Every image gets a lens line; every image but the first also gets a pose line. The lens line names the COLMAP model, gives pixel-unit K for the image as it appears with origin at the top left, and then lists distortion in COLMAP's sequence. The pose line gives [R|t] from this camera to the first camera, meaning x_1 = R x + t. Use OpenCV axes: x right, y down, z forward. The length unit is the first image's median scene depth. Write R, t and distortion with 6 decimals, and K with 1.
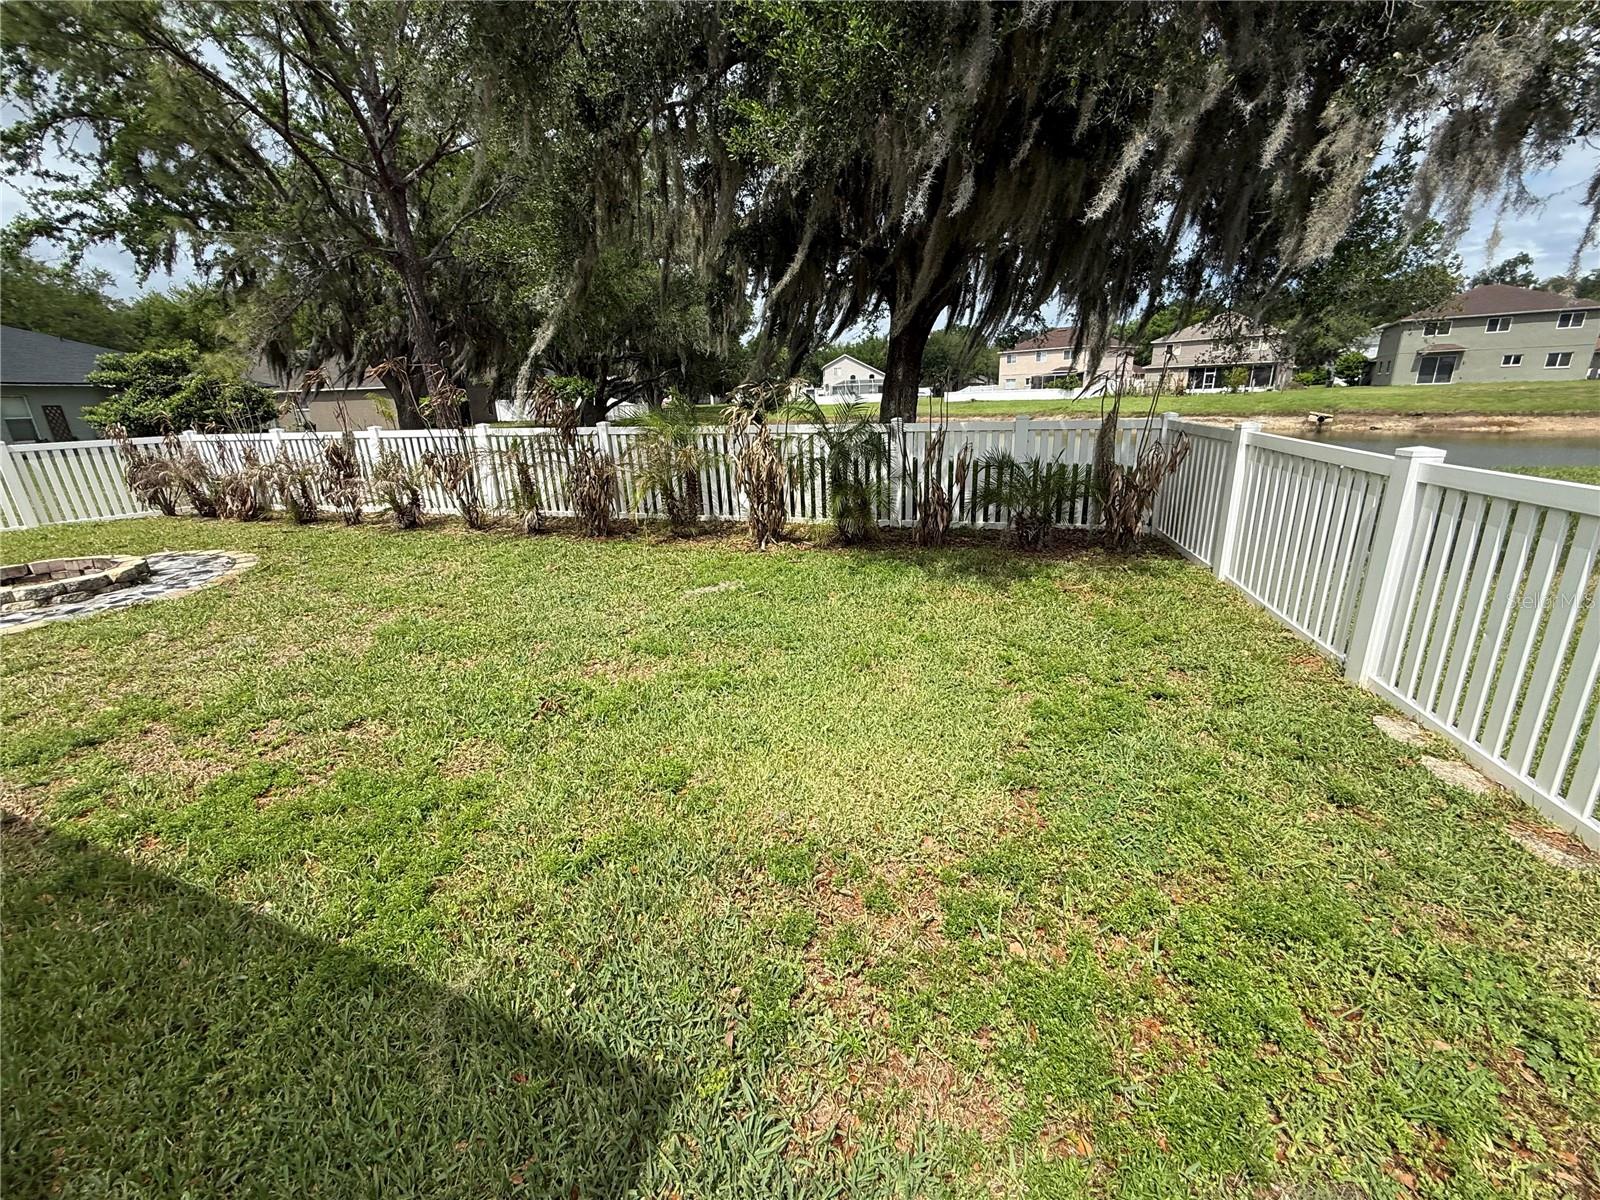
lens RADIAL K [[641.4, 0, 790.5], [0, 641.4, 598.4], [0, 0, 1]] dist [0.002155, 0.000027]
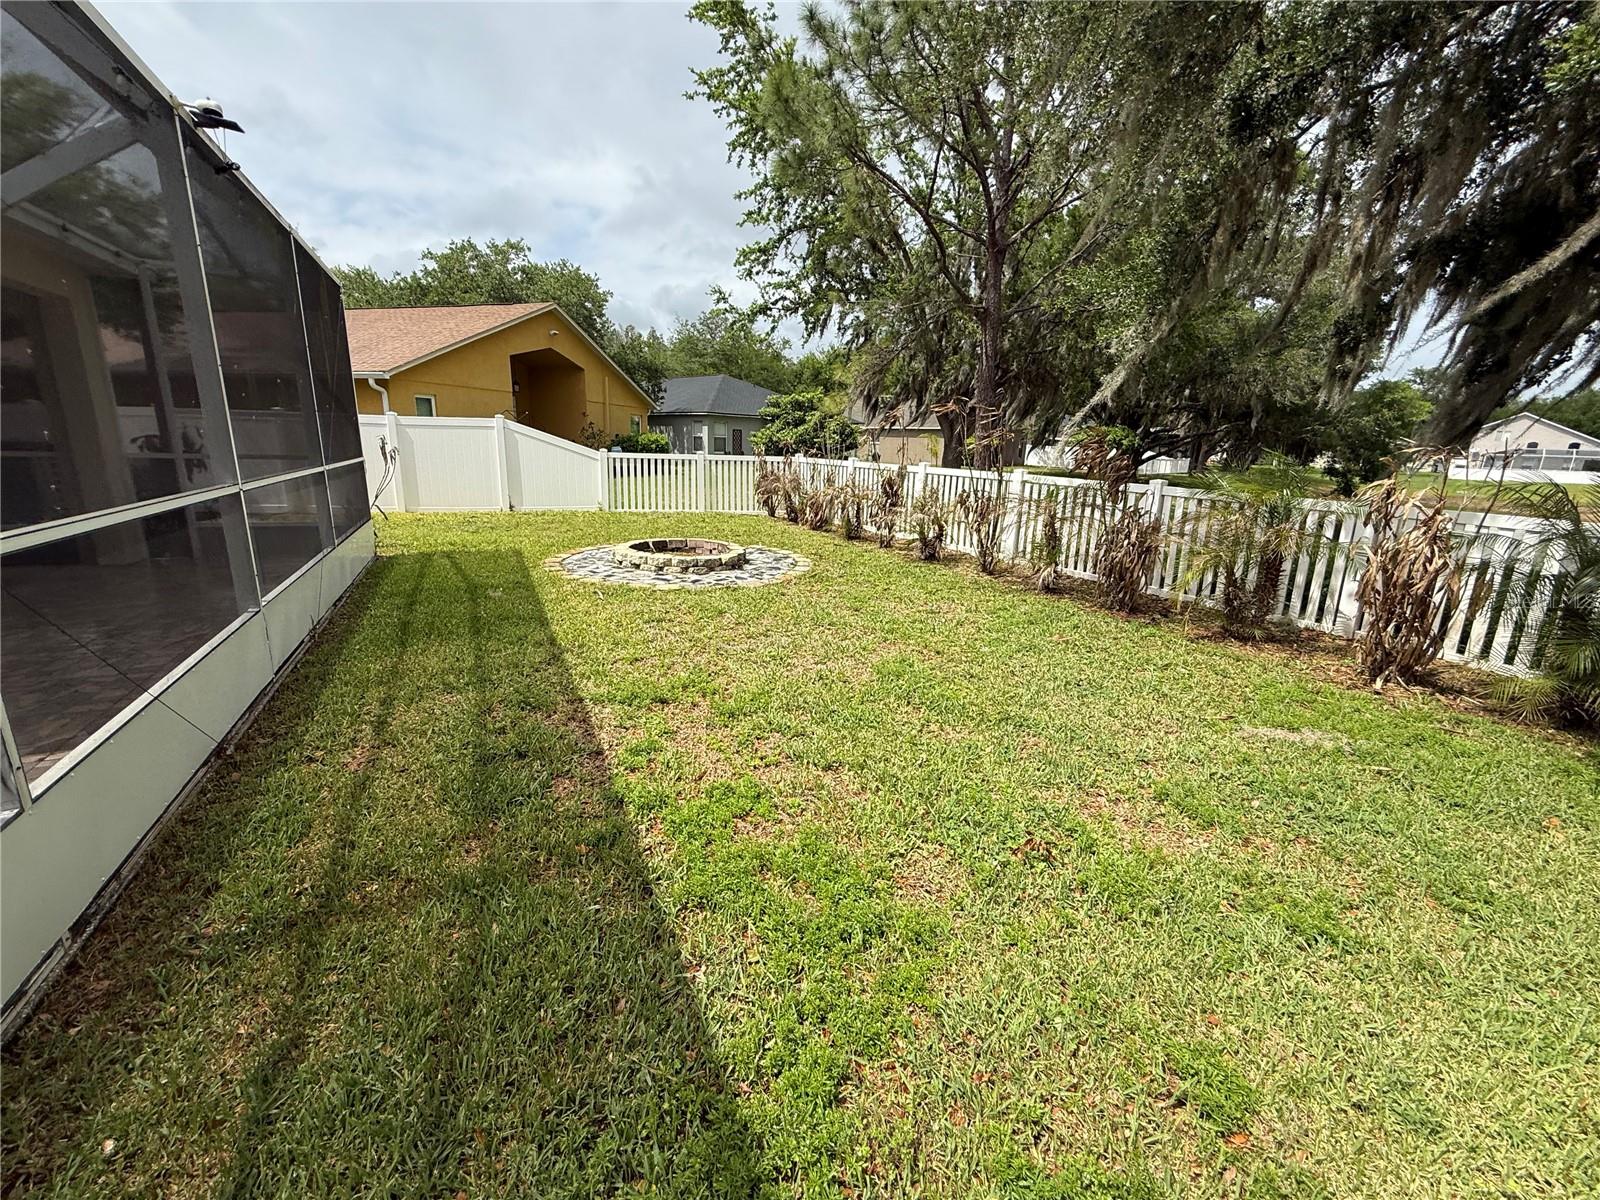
lens RADIAL K [[641.4, 0, 801.7], [0, 641.4, 597.9], [0, 0, 1]] dist [0.002155, 0.000027]
pose [[0.735637, 0.217214, -0.641605, -0.061031], [-0.260585, 0.965047, 0.027939, -0.025184], [0.625247, 0.146640, 0.766526, 0.078920]]
